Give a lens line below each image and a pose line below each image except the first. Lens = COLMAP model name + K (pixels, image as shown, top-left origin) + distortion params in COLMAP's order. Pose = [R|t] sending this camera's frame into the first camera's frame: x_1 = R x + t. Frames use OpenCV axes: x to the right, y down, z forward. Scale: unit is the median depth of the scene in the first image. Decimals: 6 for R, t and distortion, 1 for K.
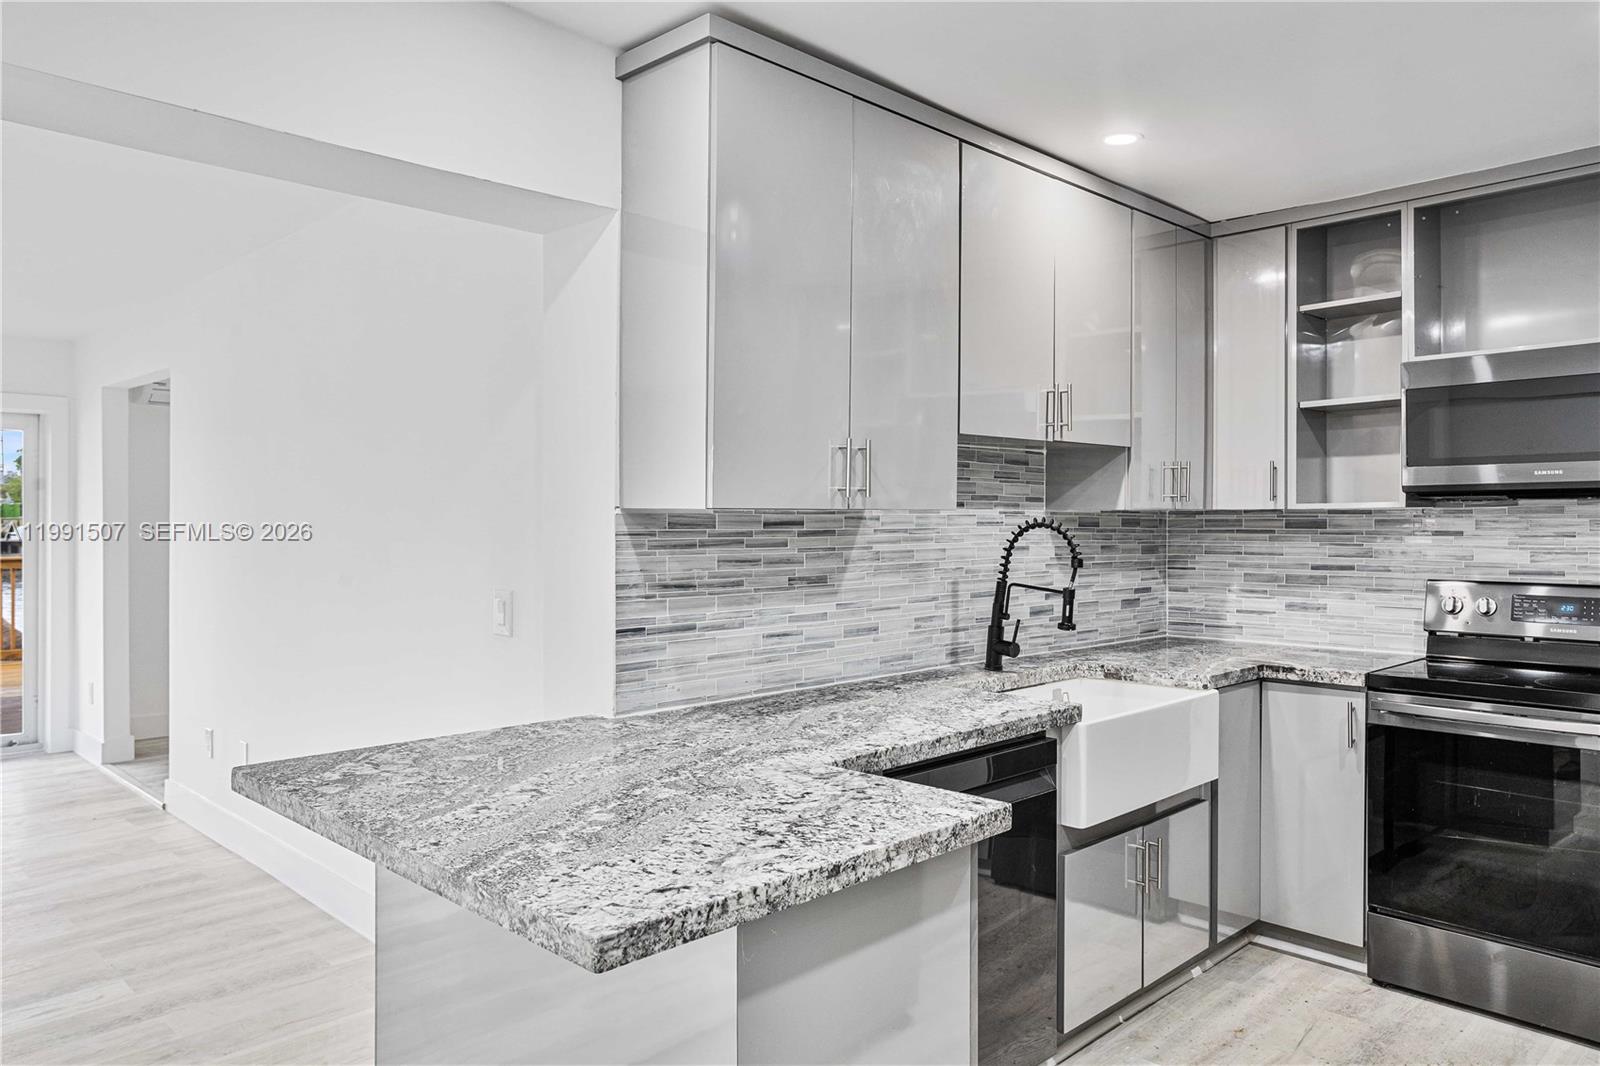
lens RADIAL K [[1099.0, 0, 753.6], [0, 1099.0, 531.5], [0, 0, 1]] dist [-0.059512, 0.092926]
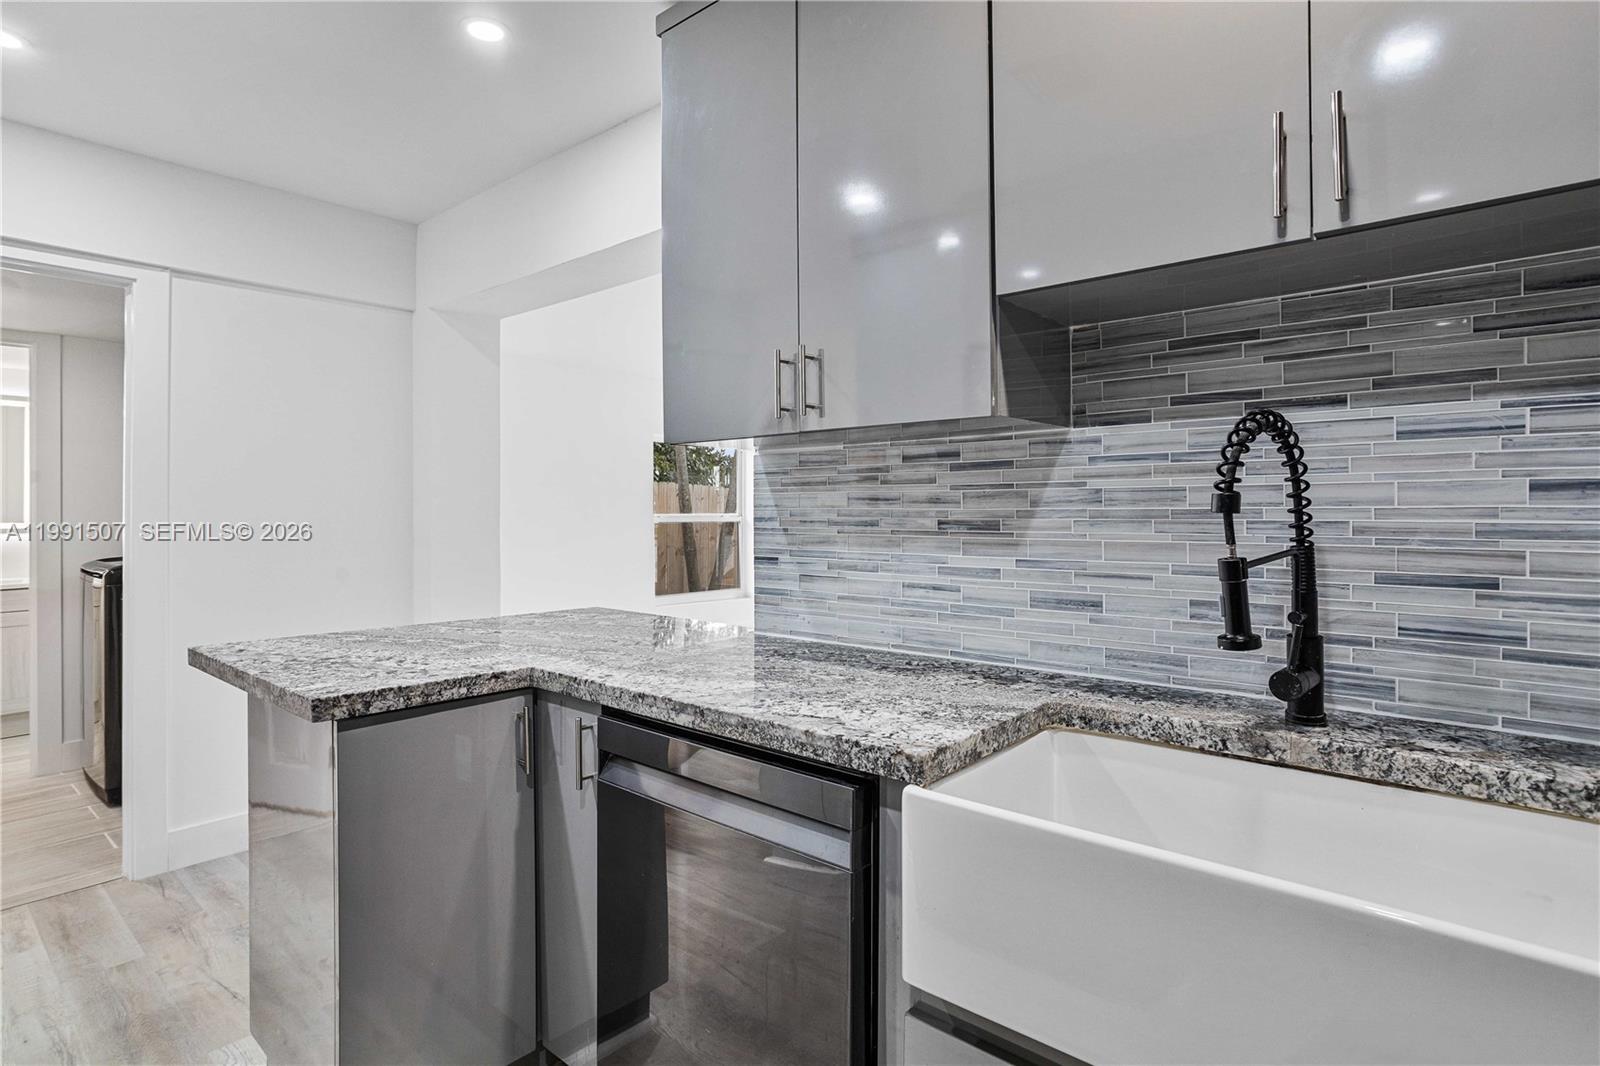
lens RADIAL K [[785.8, 0, 784.1], [0, 785.8, 518.2], [0, 0, 1]] dist [-0.048234, 0.034159]
pose [[0.126977, 0.006385, -0.991885, 0.599364], [-0.016080, 0.999861, 0.004378, 0.039096], [0.991775, 0.015394, 0.127062, 0.796011]]
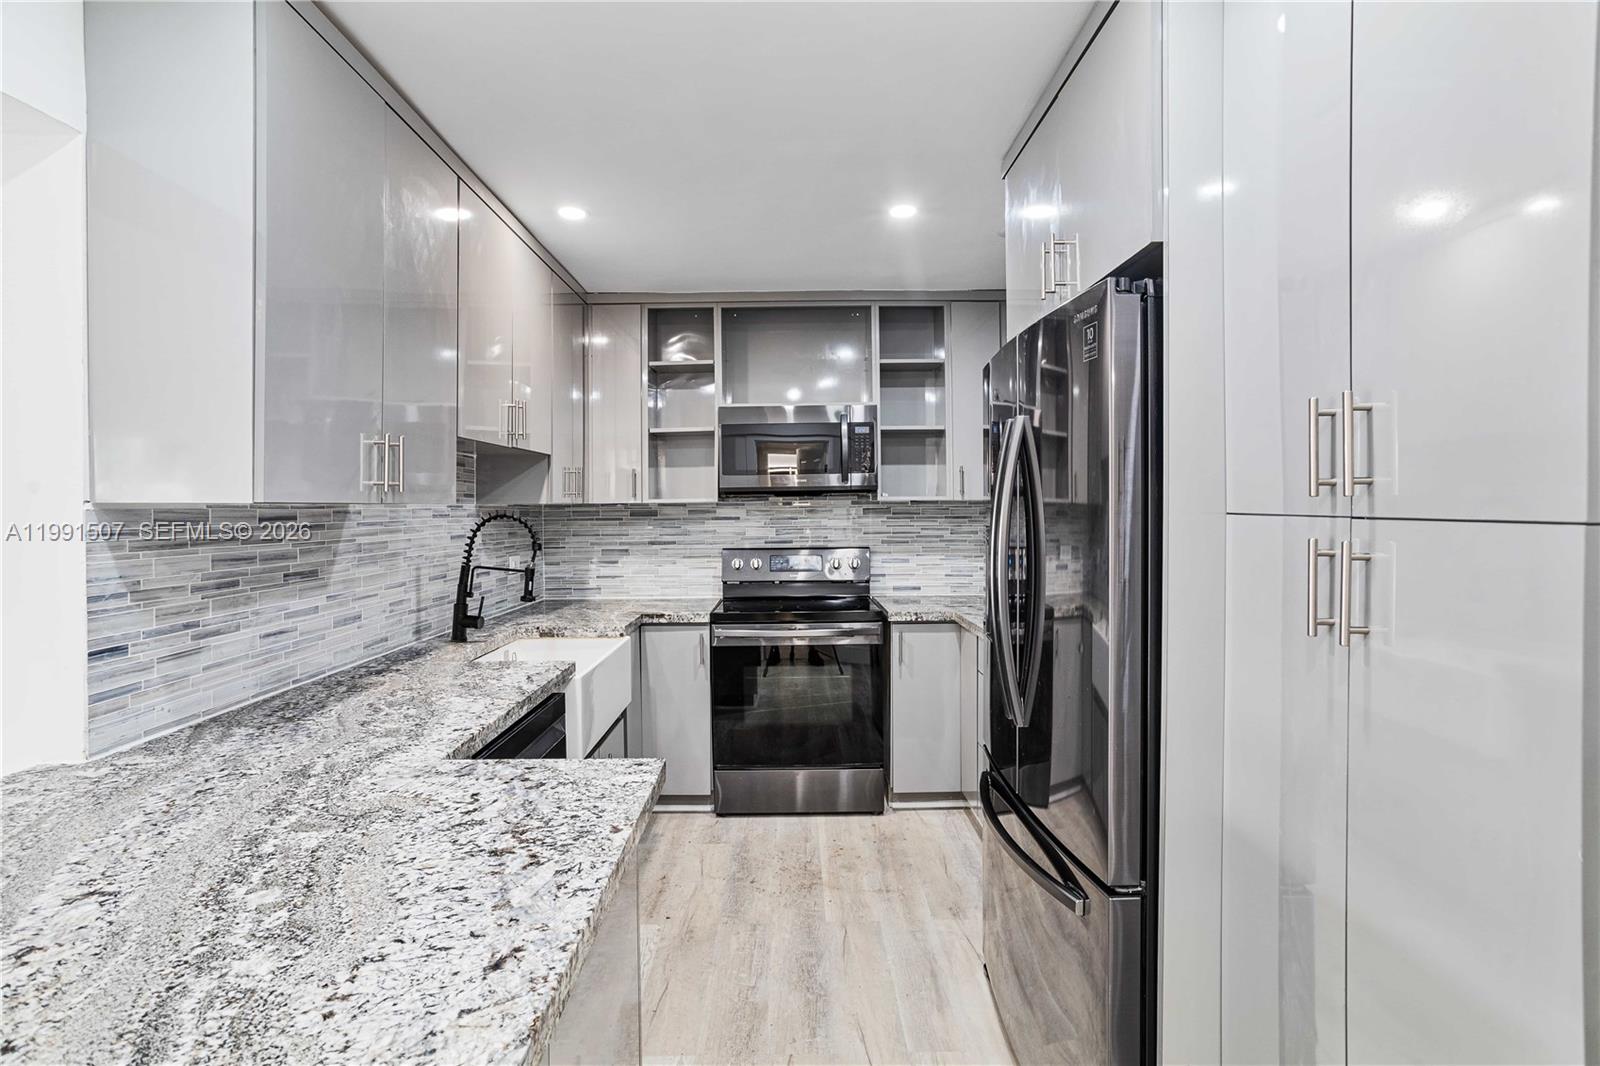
lens RADIAL K [[785.8, 0, 784.1], [0, 785.8, 518.2], [0, 0, 1]] dist [-0.048234, 0.034159]
pose [[0.687177, -0.014897, 0.726337, -0.159607], [0.016534, 0.999851, 0.004864, -0.003362], [-0.726302, 0.008667, 0.687321, 0.198790]]
